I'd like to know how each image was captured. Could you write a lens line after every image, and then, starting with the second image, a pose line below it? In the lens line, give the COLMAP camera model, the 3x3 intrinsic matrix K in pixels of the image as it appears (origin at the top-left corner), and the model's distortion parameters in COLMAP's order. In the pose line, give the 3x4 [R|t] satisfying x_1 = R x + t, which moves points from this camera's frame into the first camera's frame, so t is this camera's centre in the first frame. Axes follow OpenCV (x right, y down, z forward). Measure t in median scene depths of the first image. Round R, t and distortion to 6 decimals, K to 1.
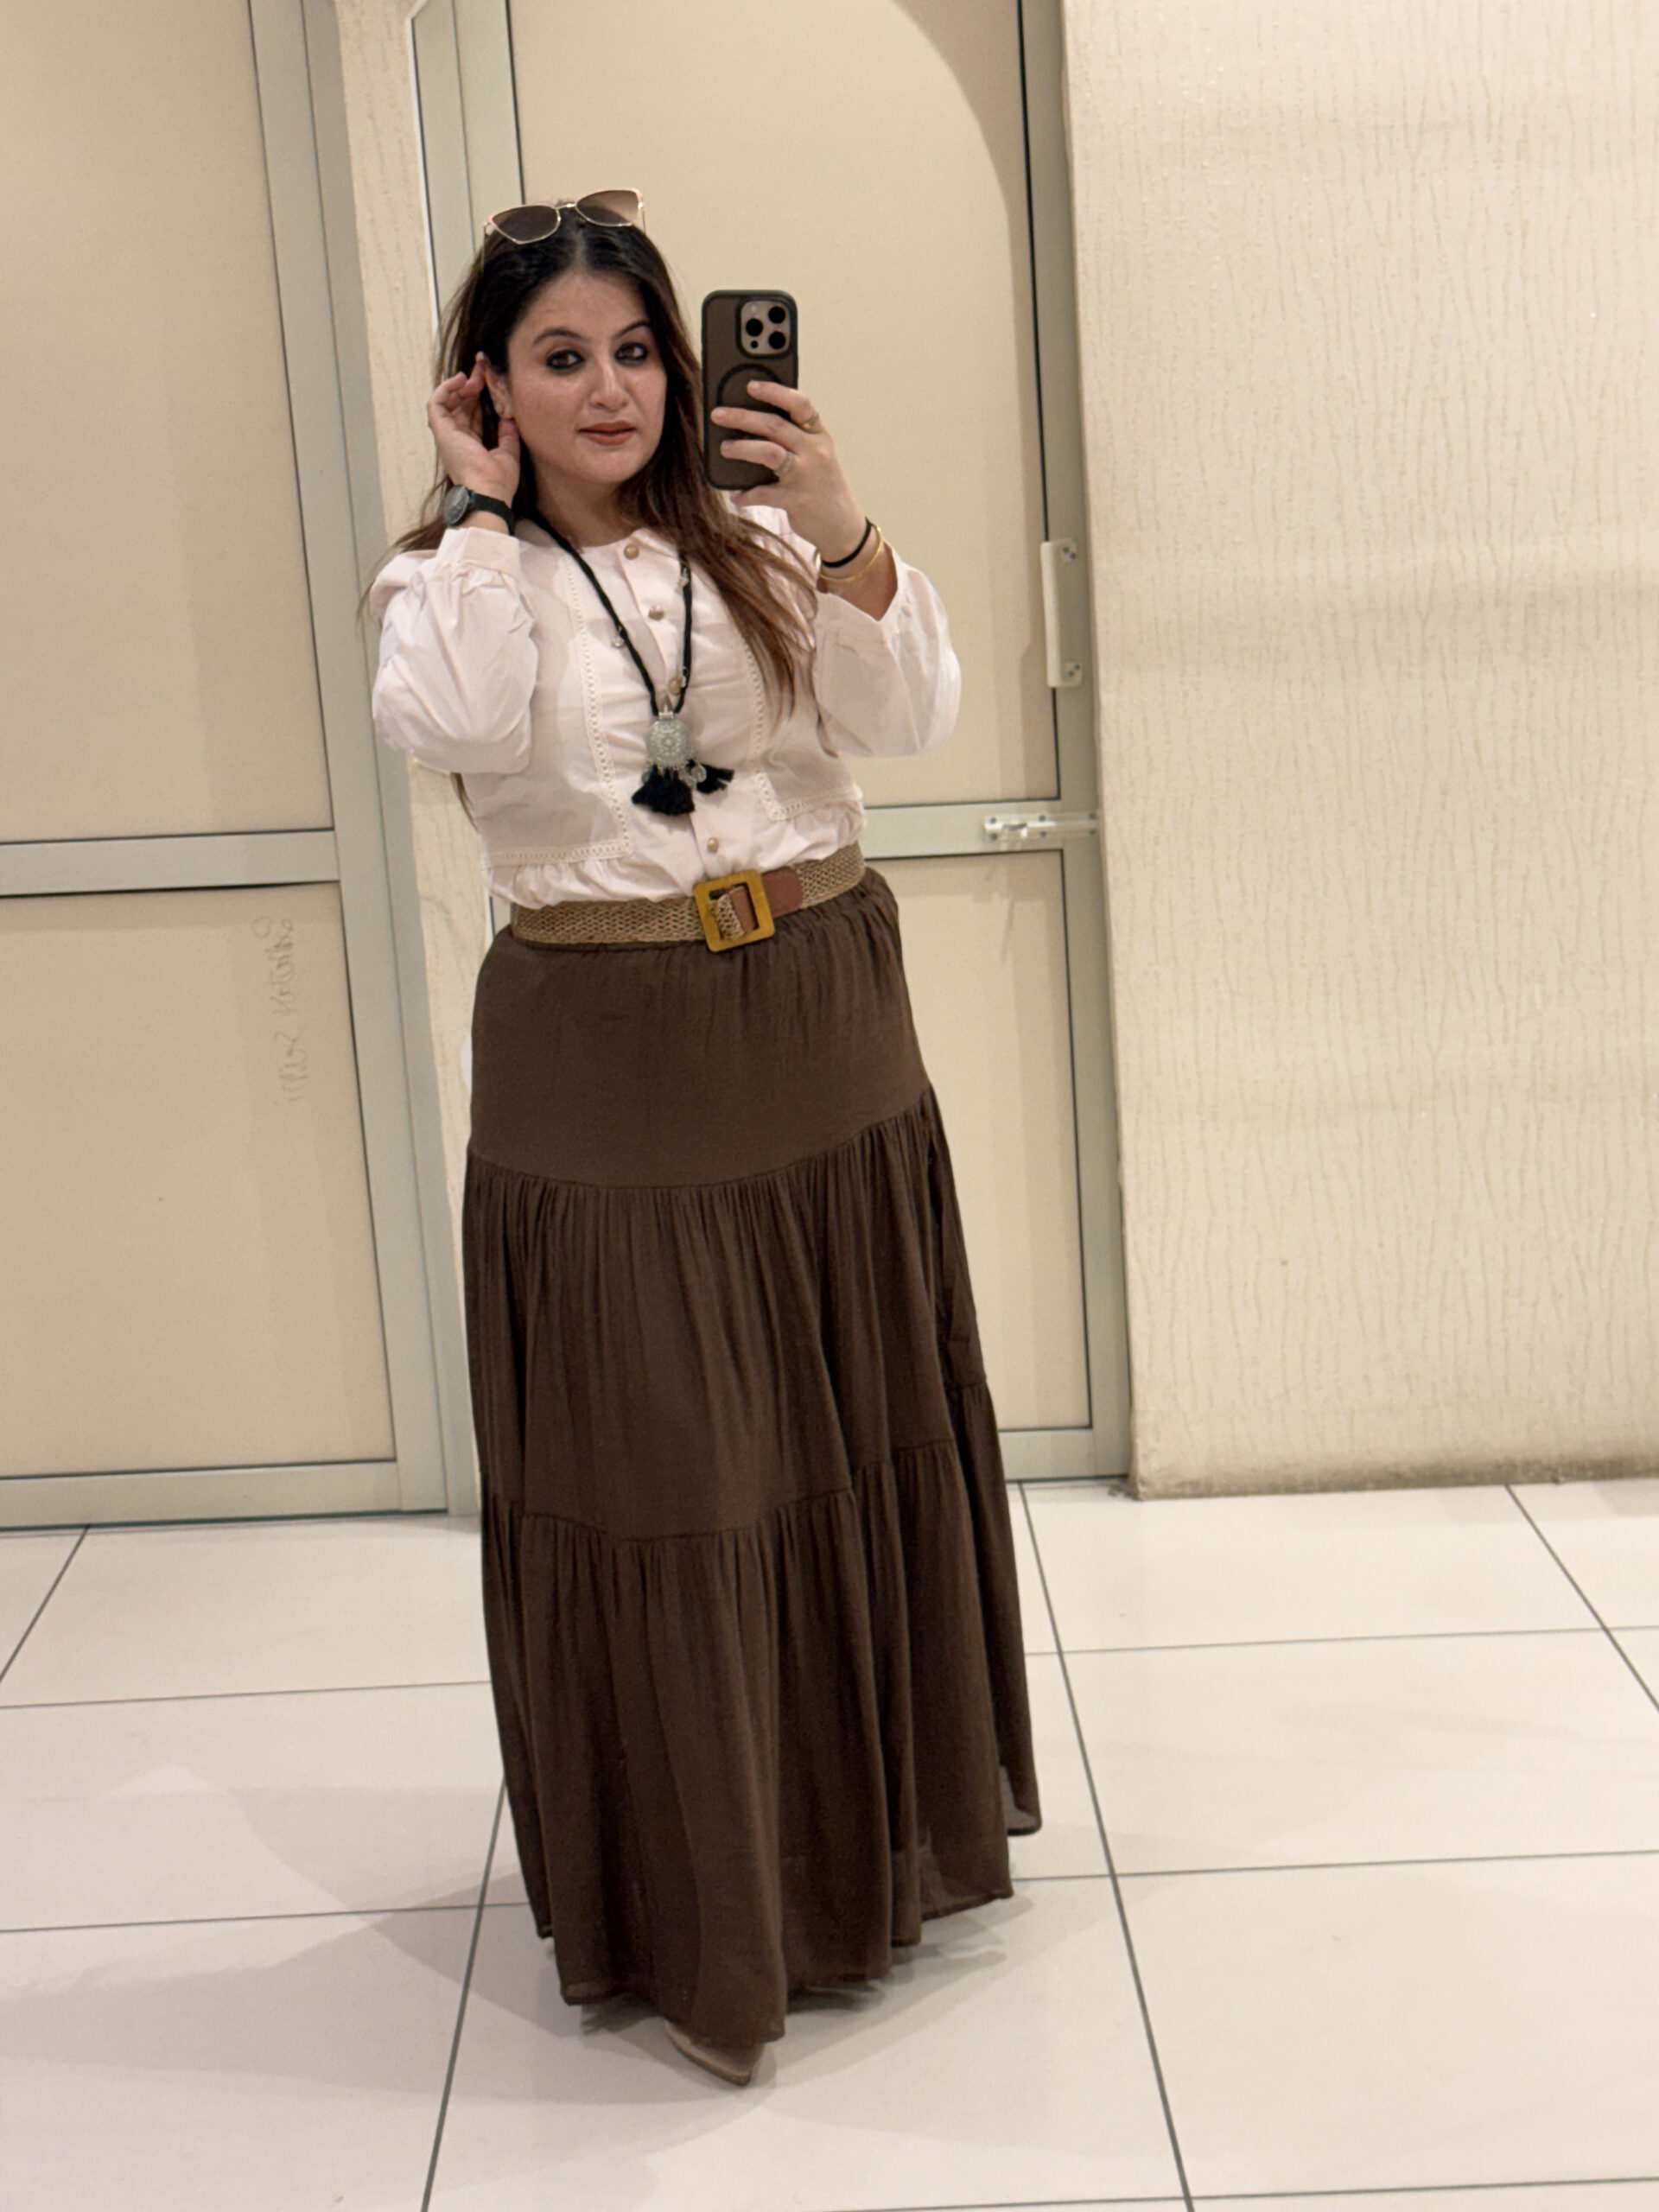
lens RADIAL K [[3935.4, 0, 777.3], [0, 3935.4, 1098.1], [0, 0, 1]] dist [0.006039, -0.026345]
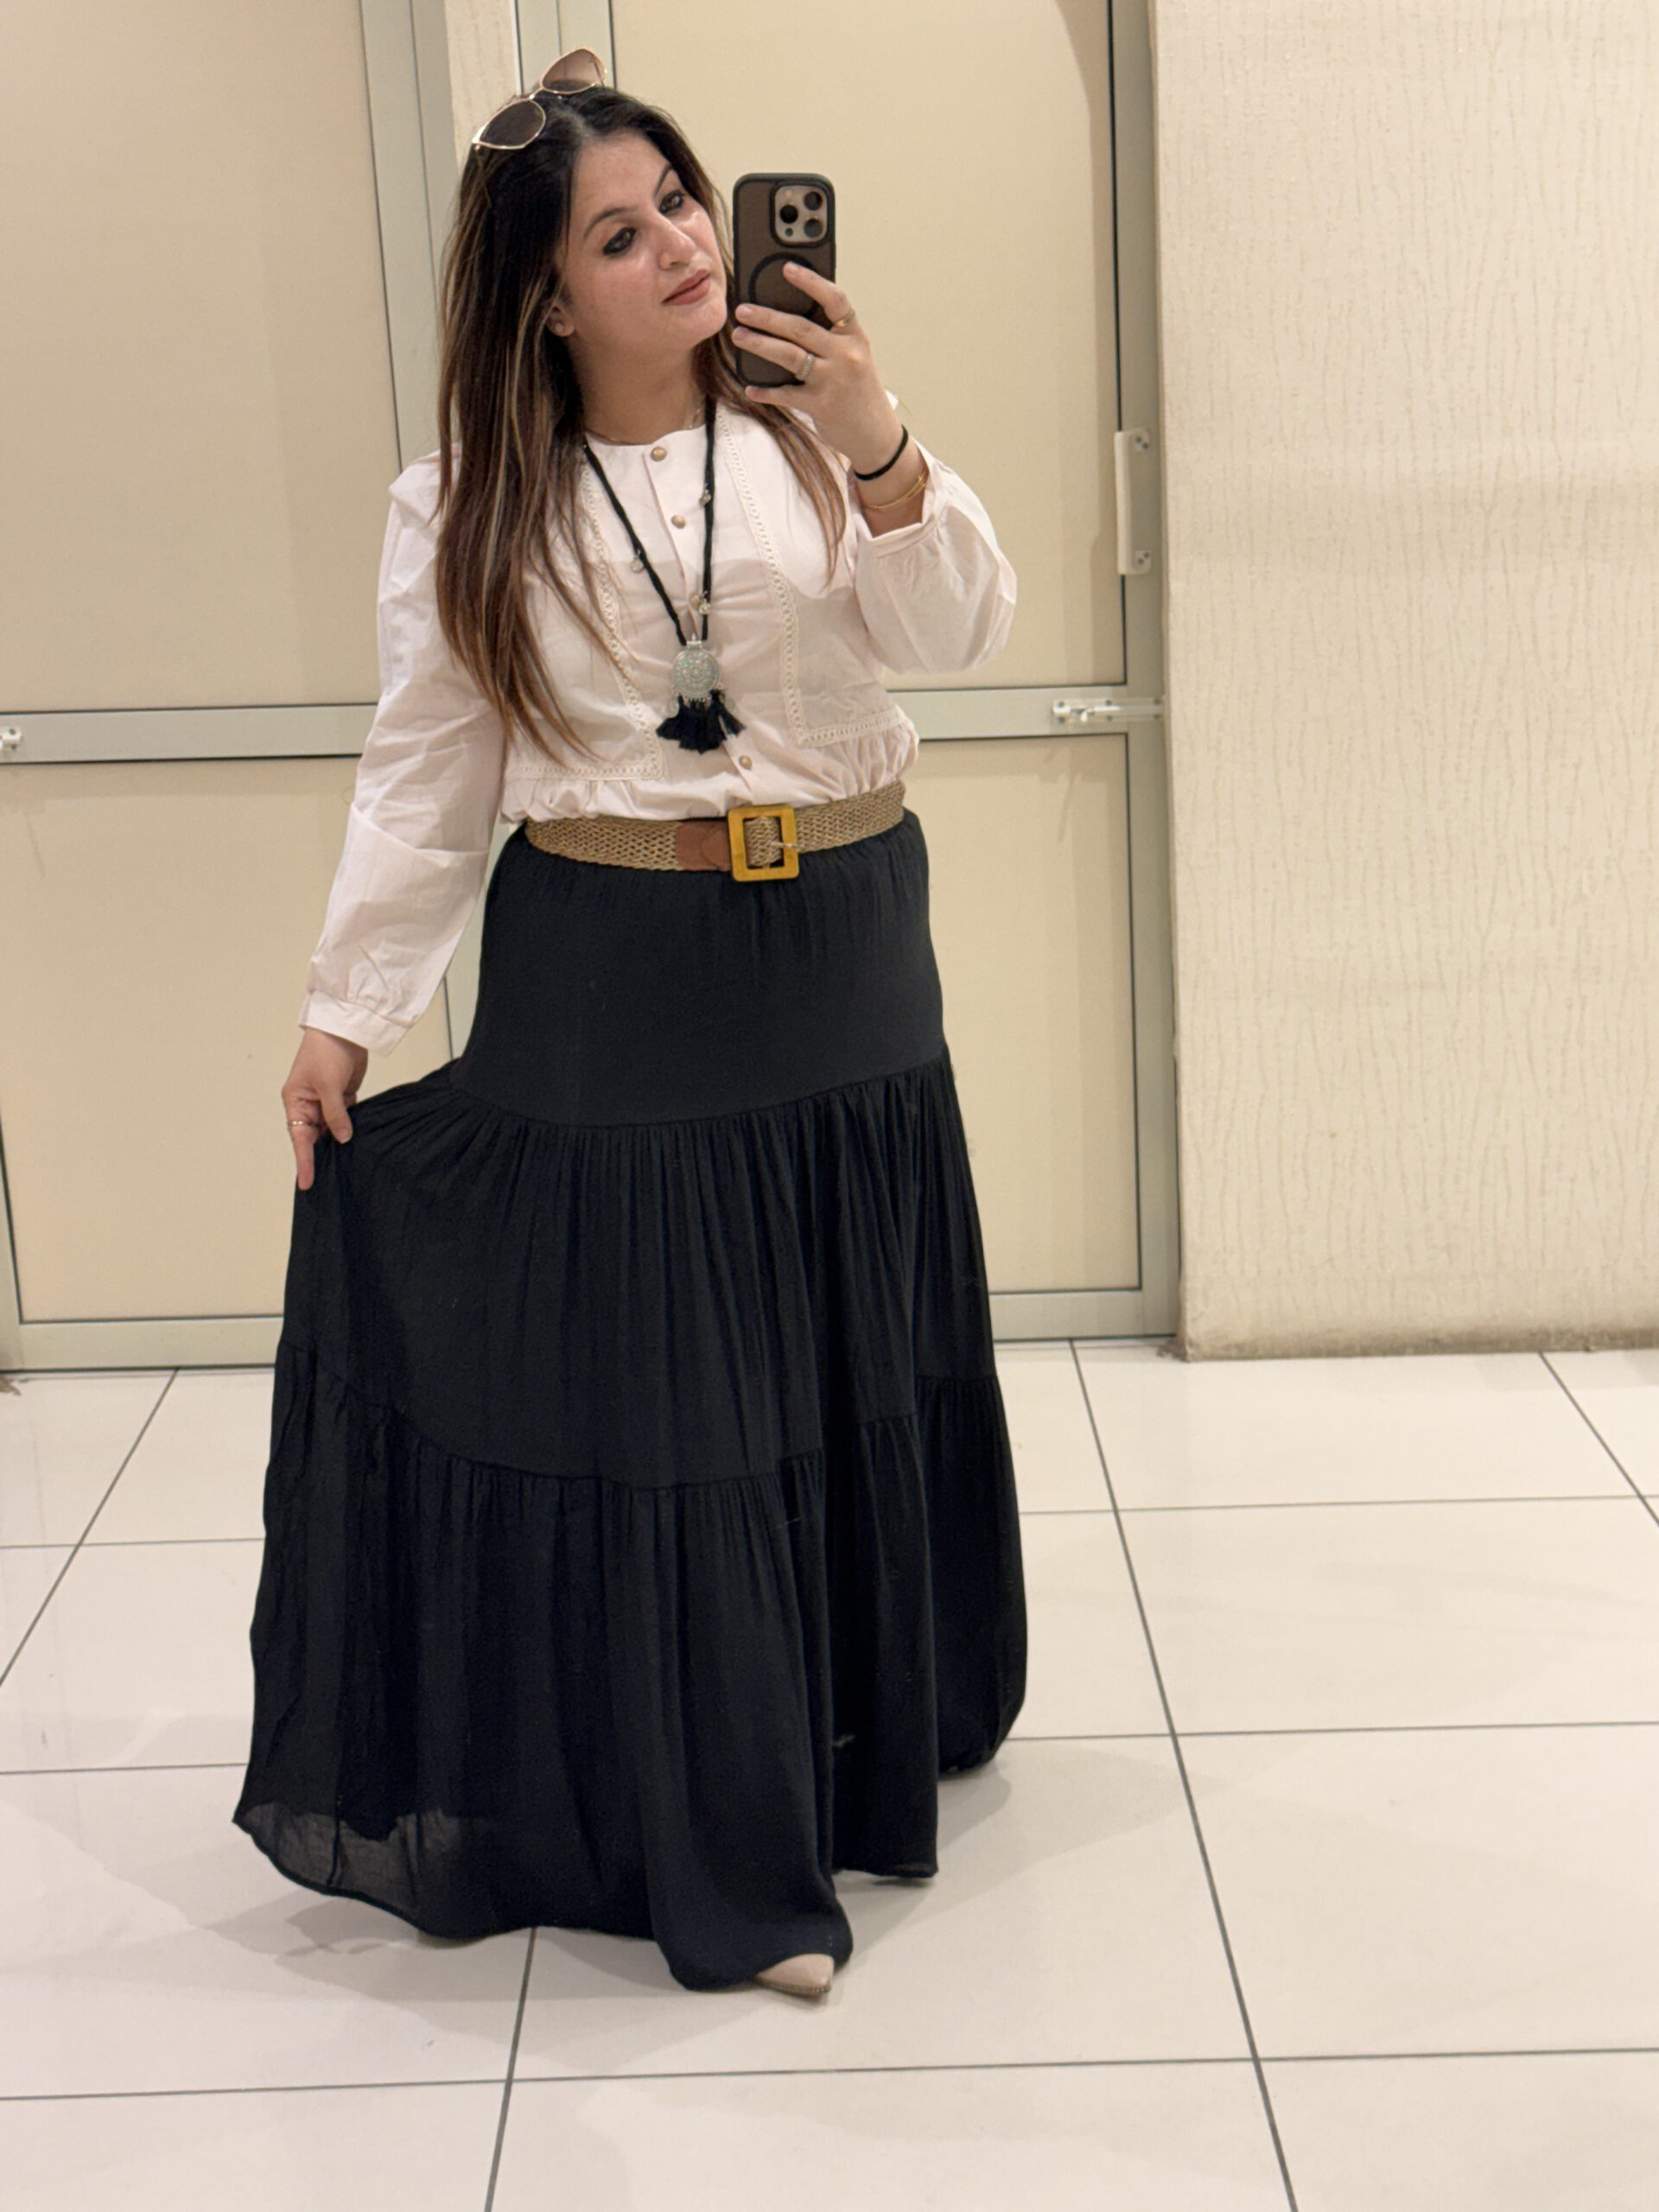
lens RADIAL K [[3355.4, 0, 829.5], [0, 3355.4, 1106.0], [0, 0, 1]] dist [-0.006762, 0.057438]
pose [[0.999619, 0.020300, -0.018689, 0.012476], [-0.019012, 0.997593, 0.066686, -0.022495], [0.019998, -0.066305, 0.997599, 0.114527]]
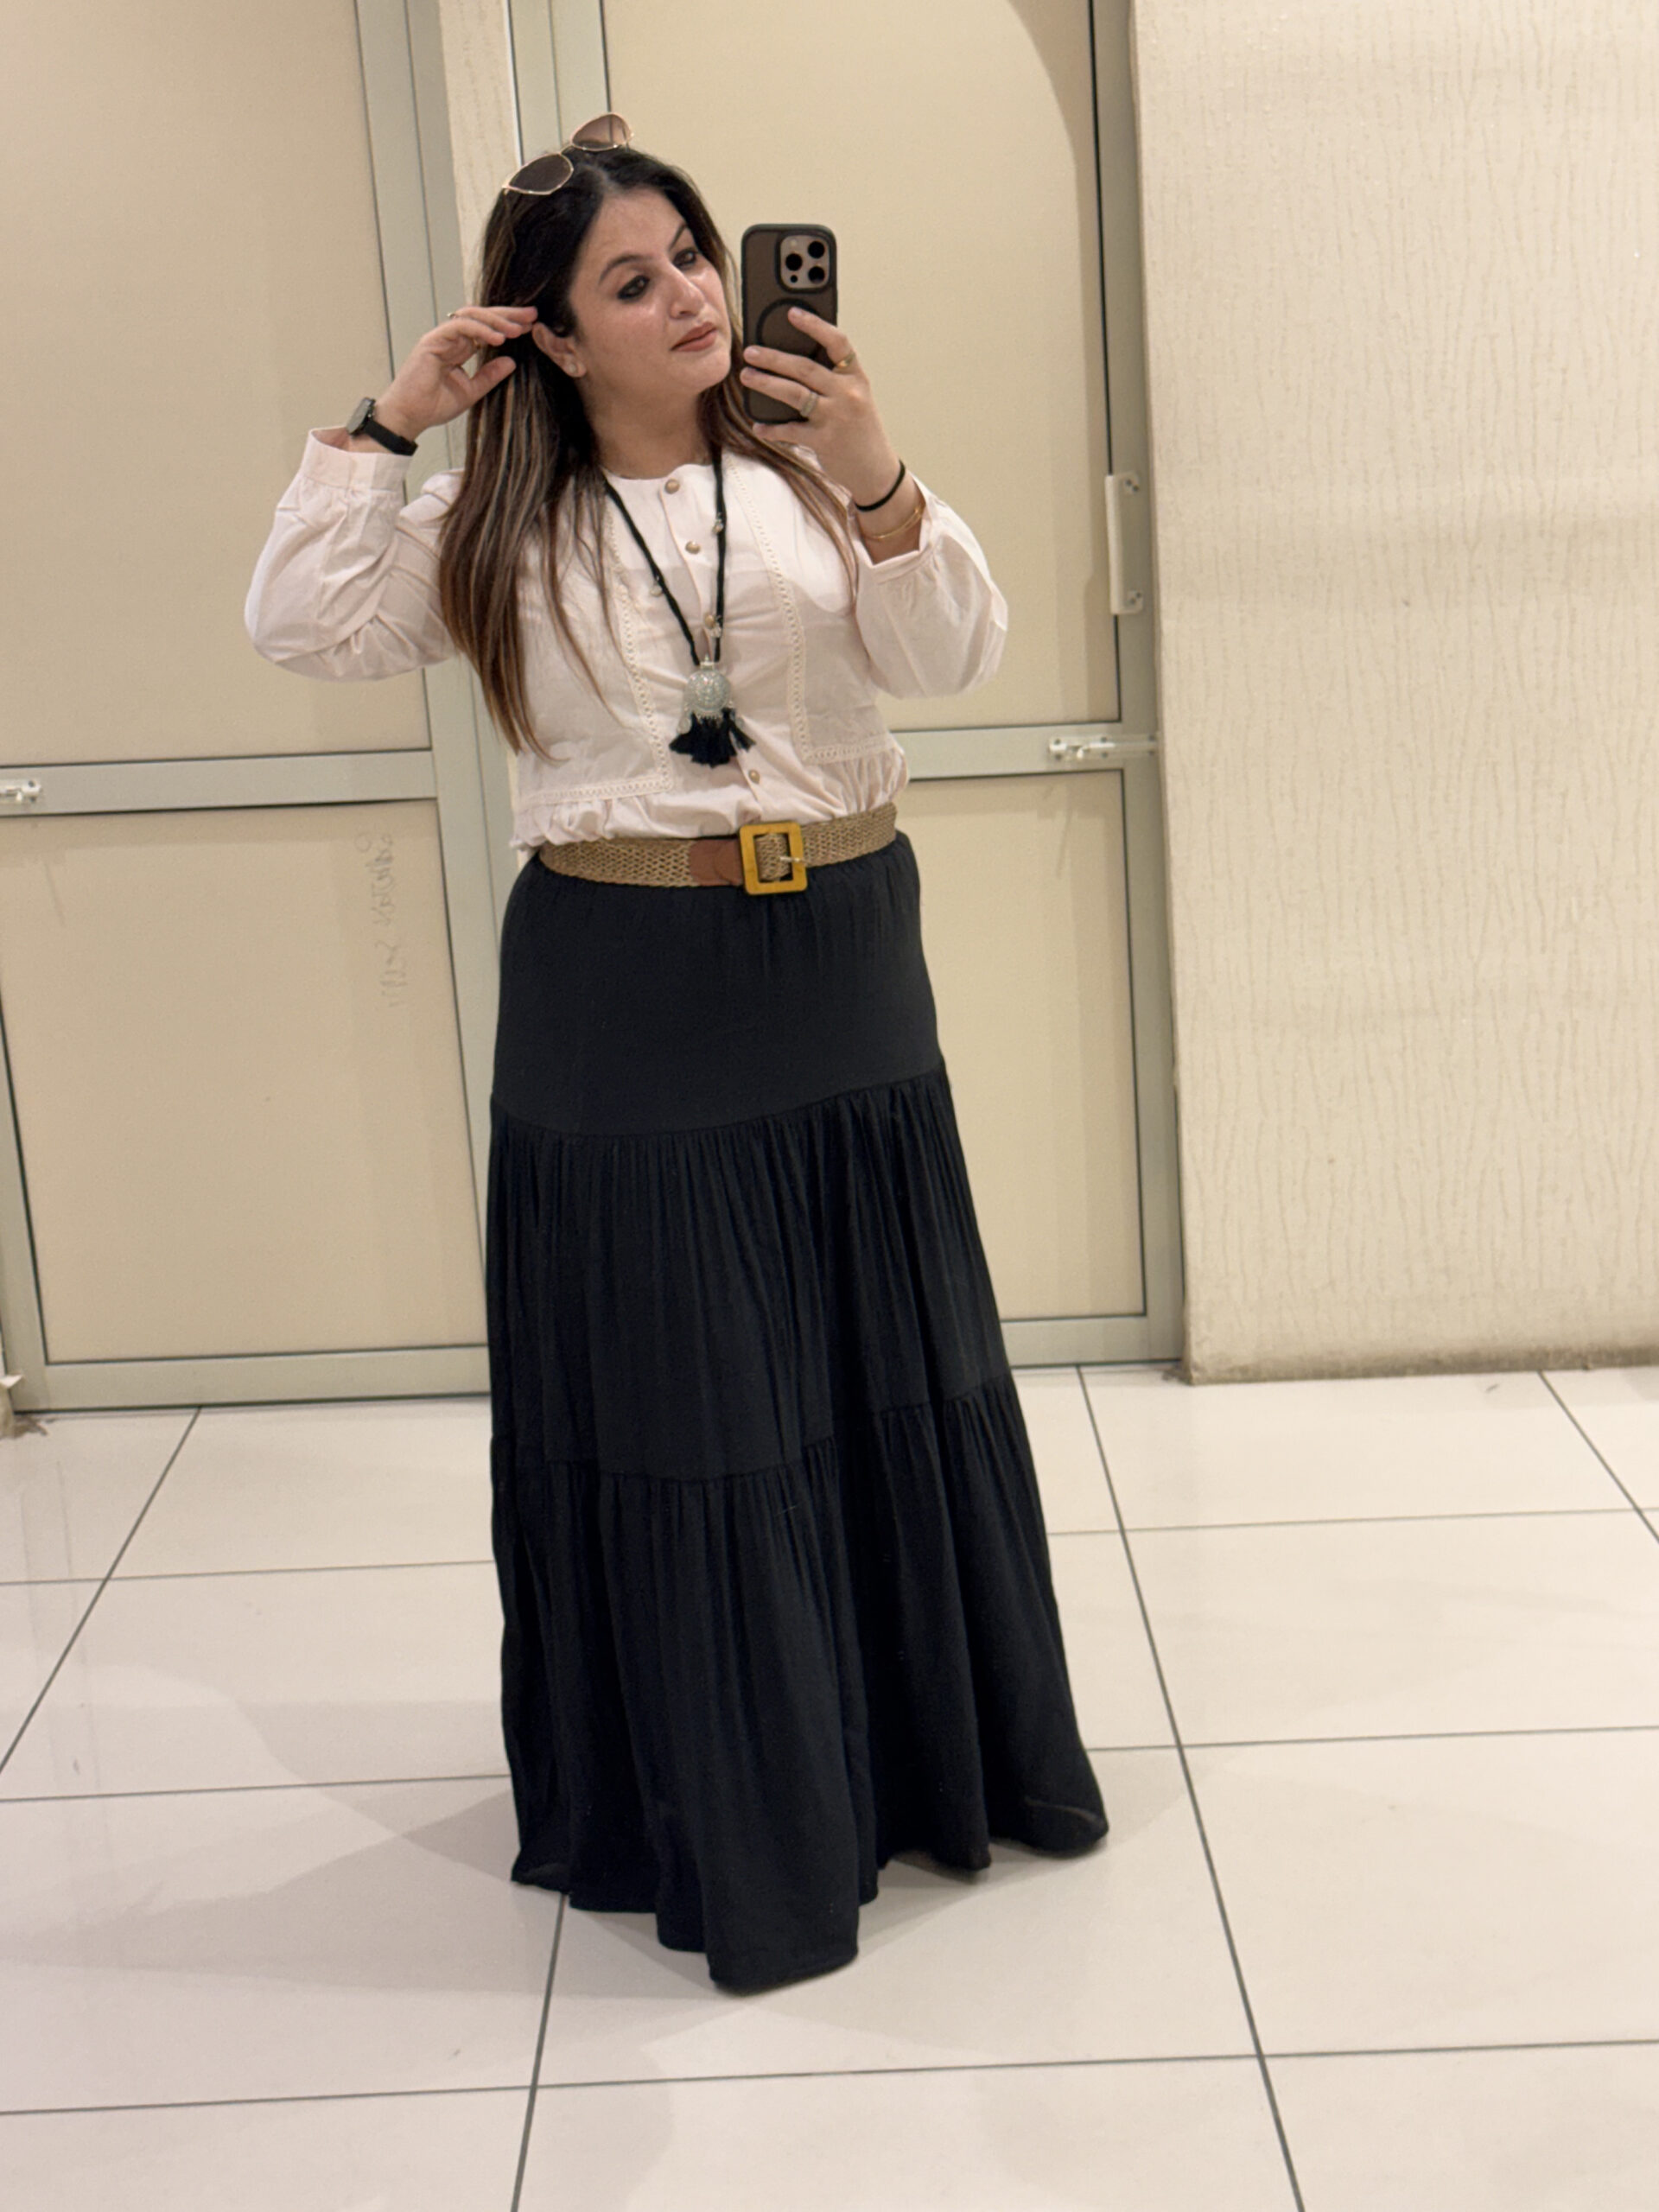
lens RADIAL K [[3427.5, 0, 829.5], [0, 3427.5, 1106.0], [0, 0, 1]] dist [-0.004111, 0.087765]
pose [[0.999796, 0.004601, -0.019682, 0.012093], [-0.003709, 0.998974, 0.045143, -0.014049], [0.019869, -0.045060, 0.998787, 0.078066]]
